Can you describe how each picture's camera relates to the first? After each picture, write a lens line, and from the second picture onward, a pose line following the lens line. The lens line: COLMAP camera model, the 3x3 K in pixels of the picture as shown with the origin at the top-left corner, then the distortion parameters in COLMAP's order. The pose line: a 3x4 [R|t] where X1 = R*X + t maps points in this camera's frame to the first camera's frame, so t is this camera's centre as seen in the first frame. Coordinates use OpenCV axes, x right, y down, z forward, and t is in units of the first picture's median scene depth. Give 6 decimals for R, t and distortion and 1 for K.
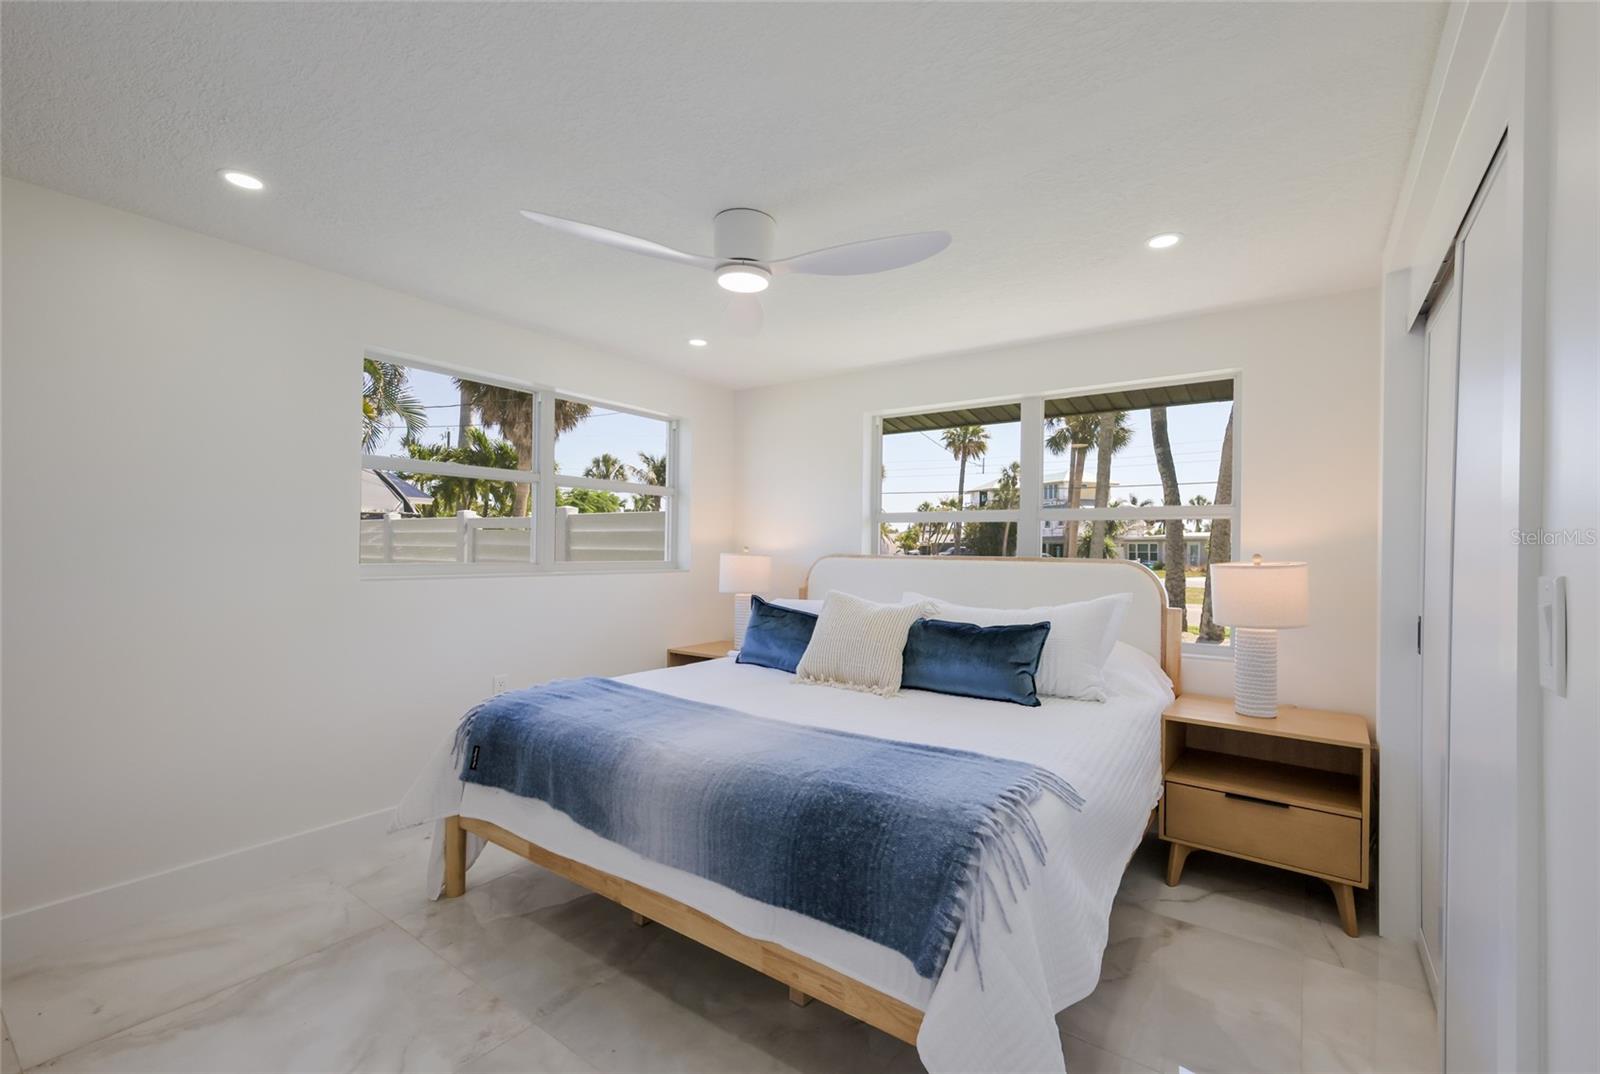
lens RADIAL K [[706.2, 0, 808.2], [0, 706.2, 545.2], [0, 0, 1]] dist [0.001776, 0.000028]
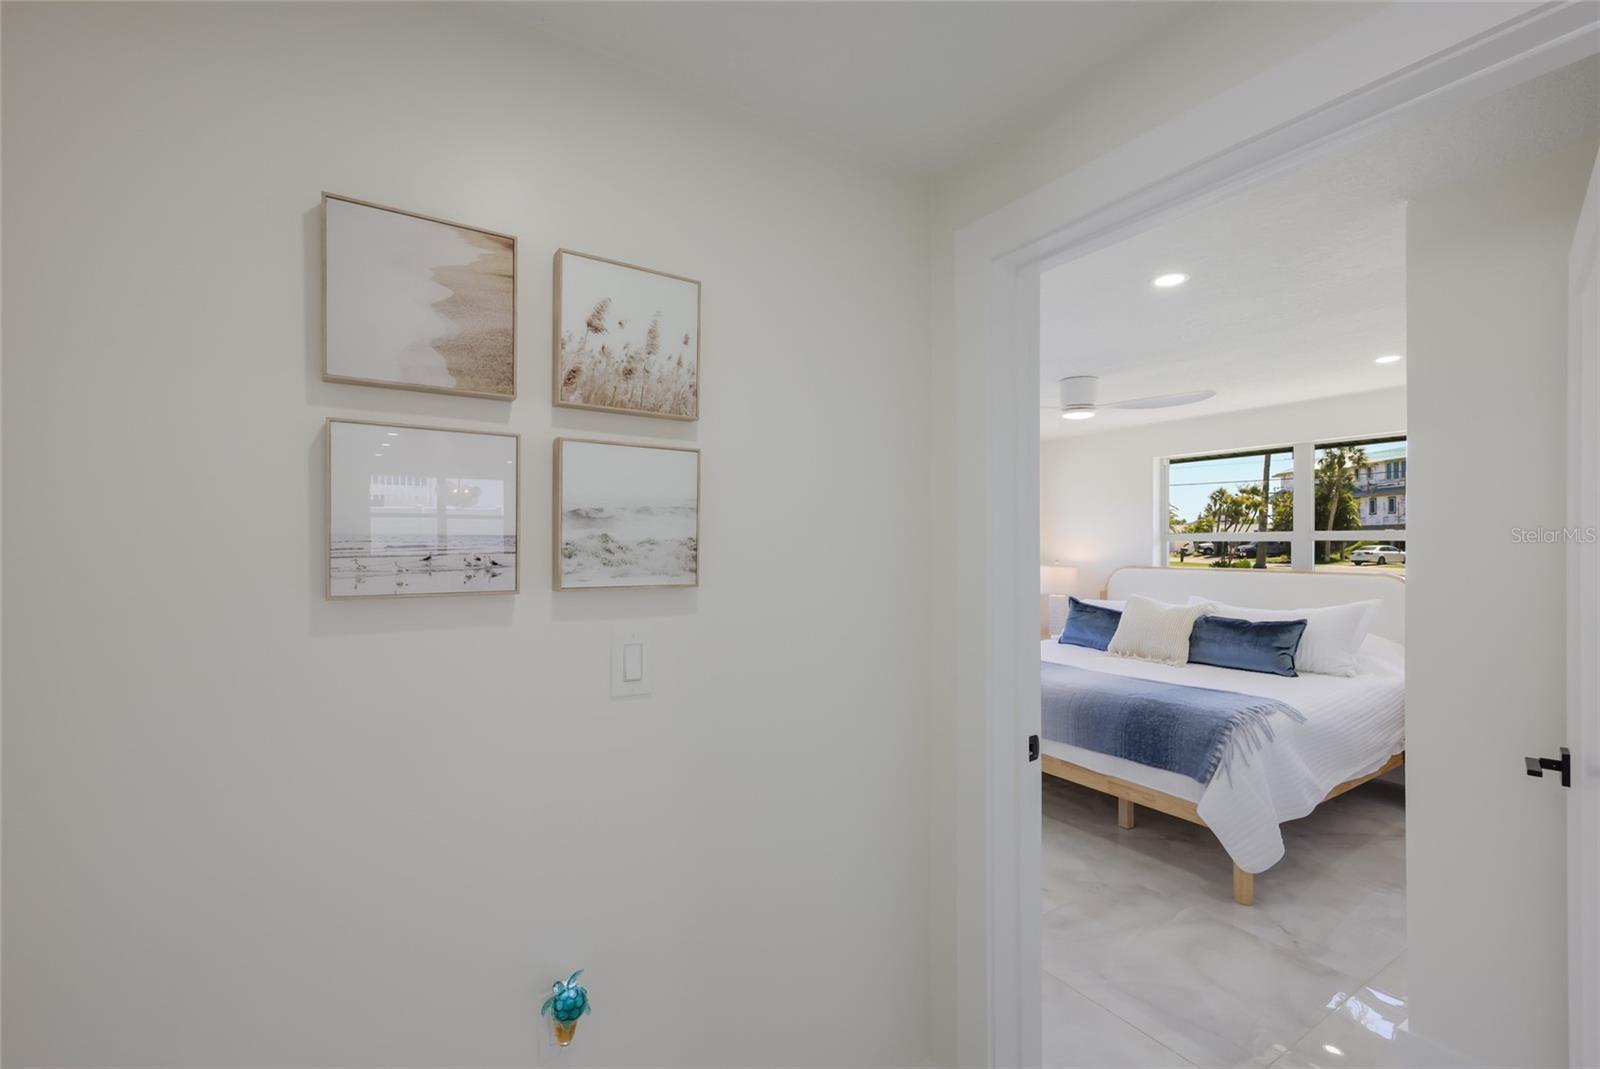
lens RADIAL K [[696.4, 0, 793.9], [0, 696.4, 547.7], [0, 0, 1]] dist [0.007430, 0.000471]
pose [[0.926528, -0.014314, -0.375955, -0.084932], [0.017963, 0.999819, 0.006203, -0.064558], [0.375798, -0.012501, 0.926617, -0.703284]]
